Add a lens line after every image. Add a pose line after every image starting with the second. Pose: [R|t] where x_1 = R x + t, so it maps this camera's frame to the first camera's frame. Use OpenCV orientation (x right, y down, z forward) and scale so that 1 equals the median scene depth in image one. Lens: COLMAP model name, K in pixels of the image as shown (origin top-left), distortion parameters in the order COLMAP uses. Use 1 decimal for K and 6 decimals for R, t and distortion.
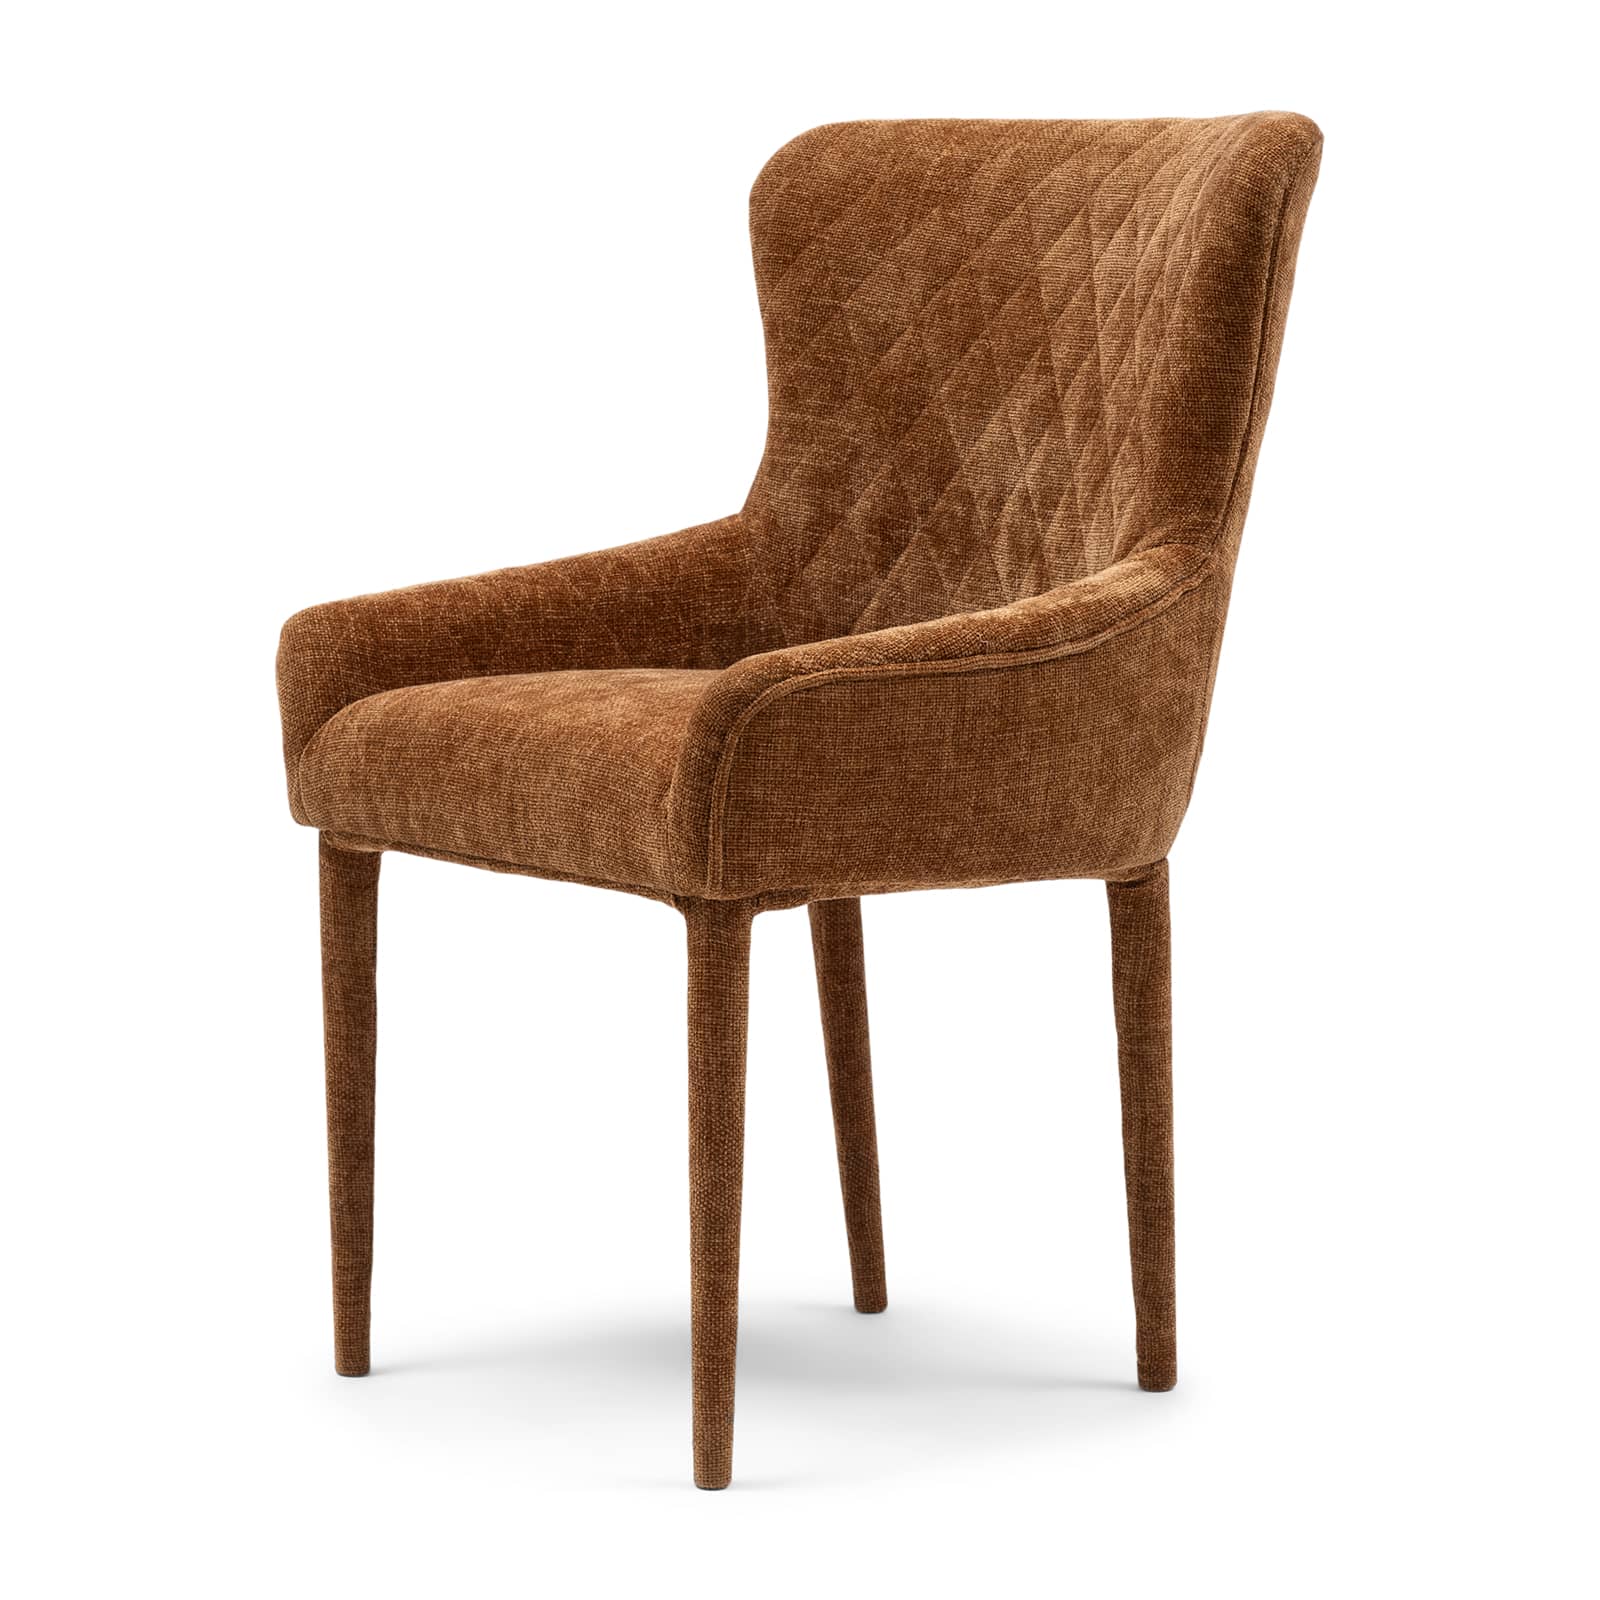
lens RADIAL K [[5187.5, 0, 799.4], [0, 5187.5, 800.1], [0, 0, 1]] dist [-0.012821, 0.000000]
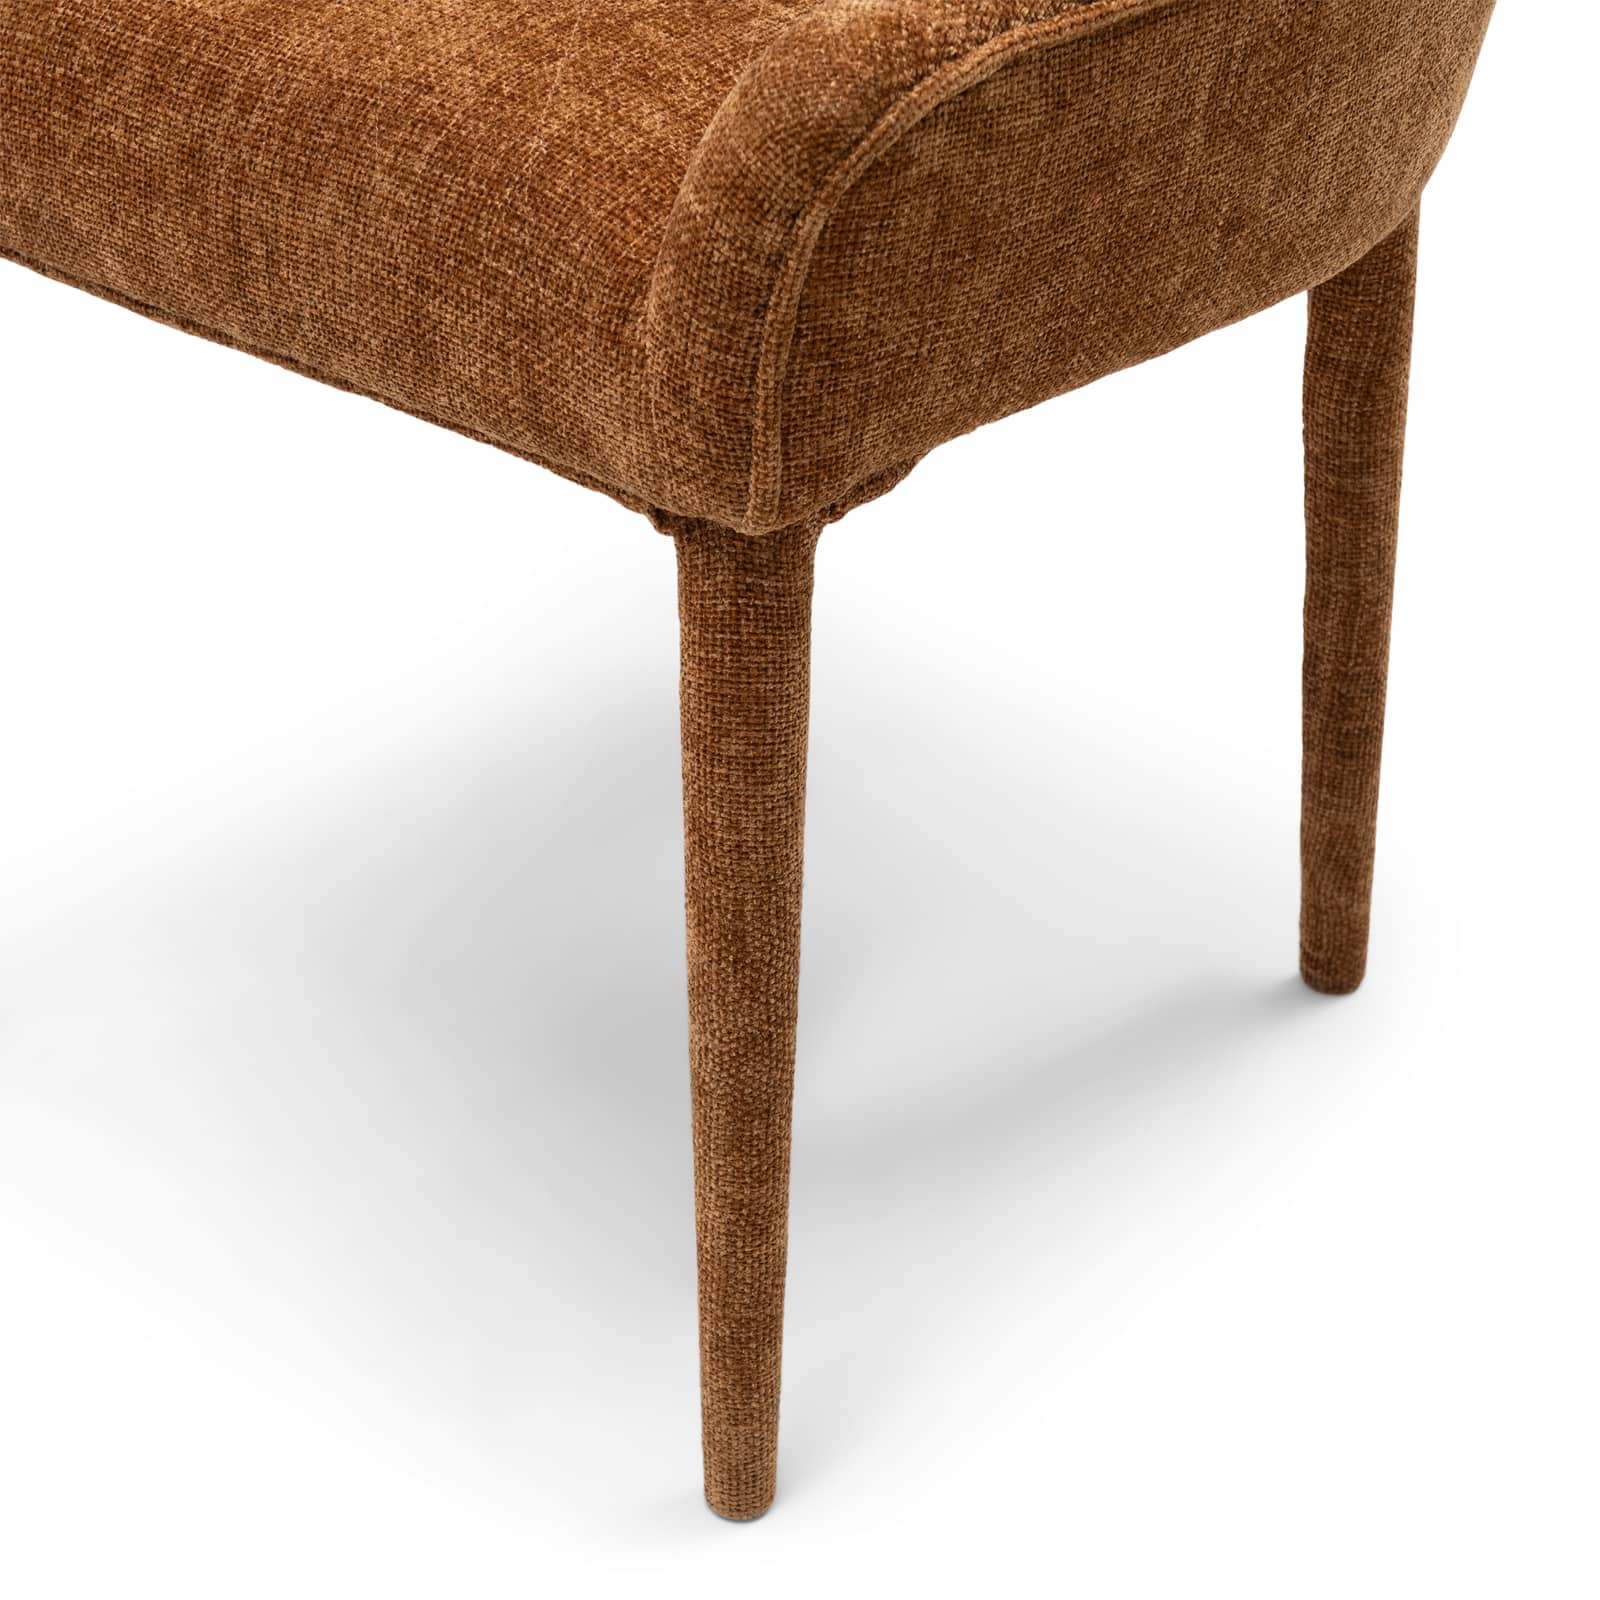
lens RADIAL K [[4349.2, 0, 802.5], [0, 4349.2, 800.3], [0, 0, 1]] dist [-0.021508, 0.000000]
pose [[0.982414, -0.096308, 0.159964, -0.074662], [0.032792, 0.932390, 0.359962, -0.095617], [-0.183816, -0.348386, 0.919151, 0.612420]]
